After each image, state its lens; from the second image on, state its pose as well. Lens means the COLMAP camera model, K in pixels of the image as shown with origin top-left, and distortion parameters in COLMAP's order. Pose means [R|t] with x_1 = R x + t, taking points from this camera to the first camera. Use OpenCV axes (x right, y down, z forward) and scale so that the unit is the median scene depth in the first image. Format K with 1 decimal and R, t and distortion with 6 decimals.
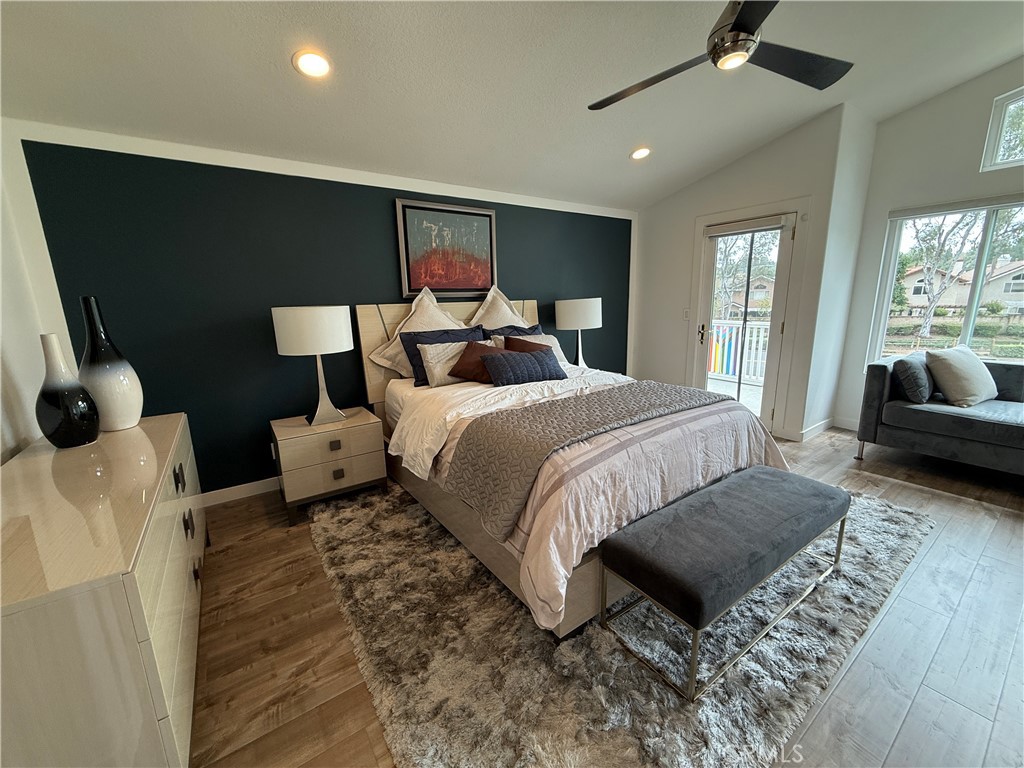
lens RADIAL K [[409.2, 0, 508.5], [0, 409.2, 384.0], [0, 0, 1]] dist [-0.002635, 0.001143]
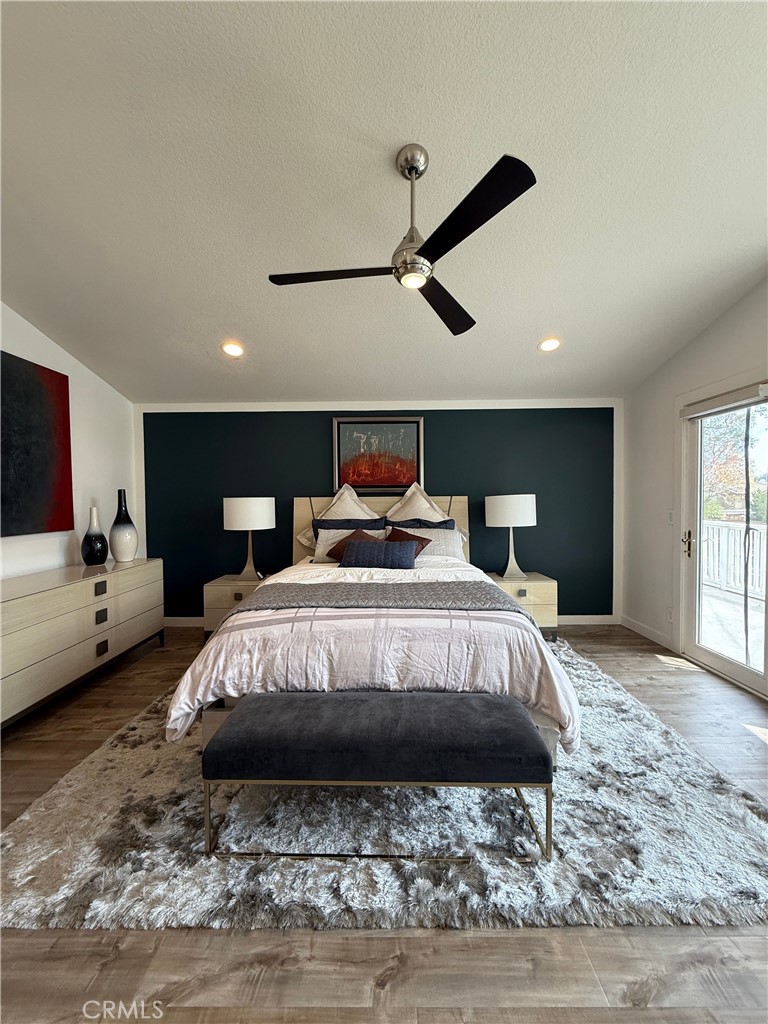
lens RADIAL K [[409.2, 0, 385.1], [0, 409.2, 511.3], [0, 0, 1]] dist [-0.002635, 0.001143]
pose [[0.813556, 0.032708, -0.580565, 0.600891], [-0.129733, 0.983460, -0.126391, -0.017864], [0.566829, 0.178145, 0.804344, 0.097761]]
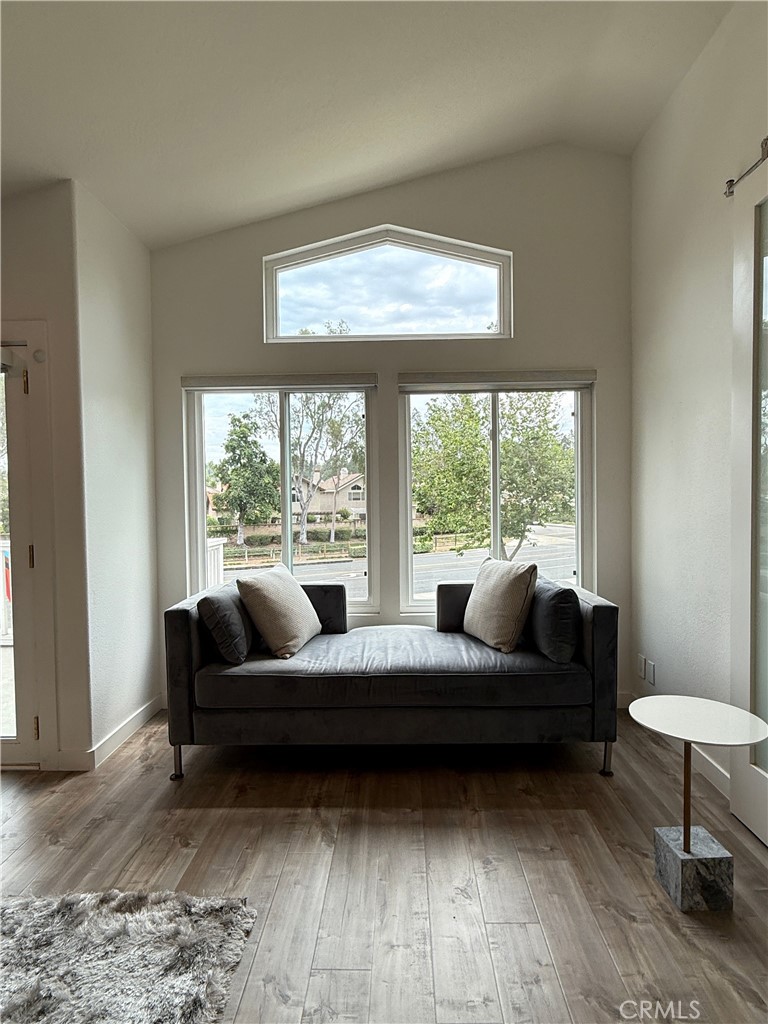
lens RADIAL K [[561.6, 0, 386.1], [0, 561.6, 513.9], [0, 0, 1]] dist [0.003114, -0.000334]
pose [[0.596241, -0.012955, 0.802701, 0.418202], [0.167016, 0.979995, -0.108242, -0.043008], [-0.785240, 0.198602, 0.586477, 0.248640]]
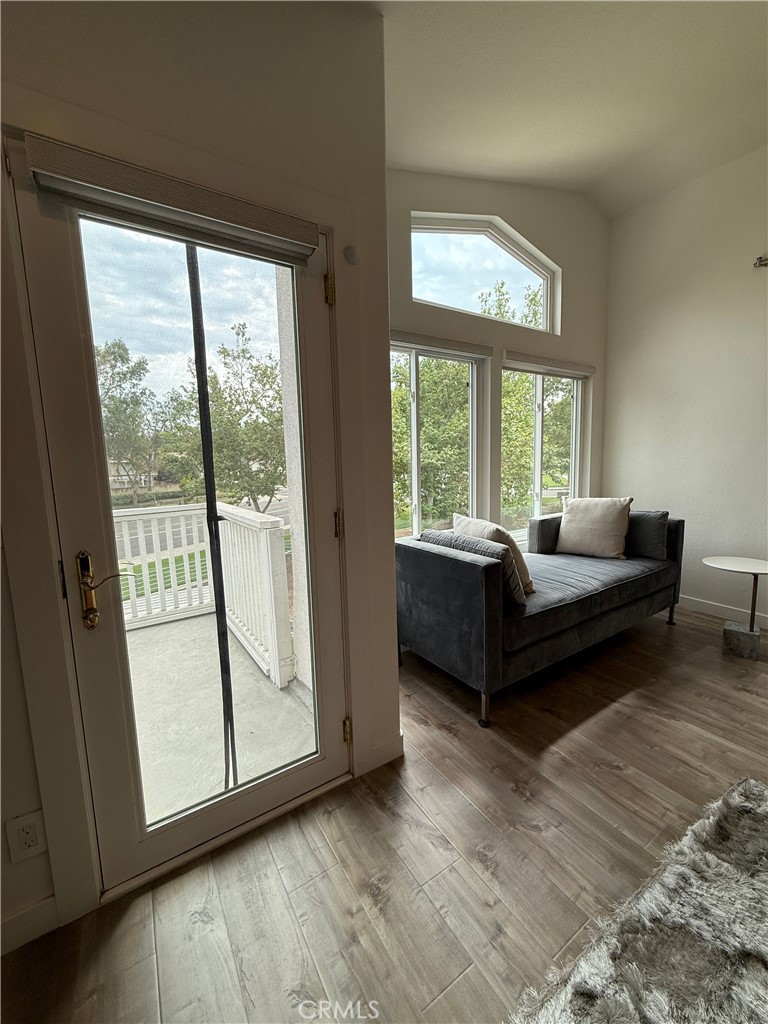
lens RADIAL K [[409.2, 0, 378.6], [0, 409.2, 510.3], [0, 0, 1]] dist [-0.002635, 0.001143]
pose [[0.042054, -0.101511, 0.993945, 0.312522], [0.230010, 0.969088, 0.089240, -0.201426], [-0.972279, 0.224864, 0.064102, 1.065617]]
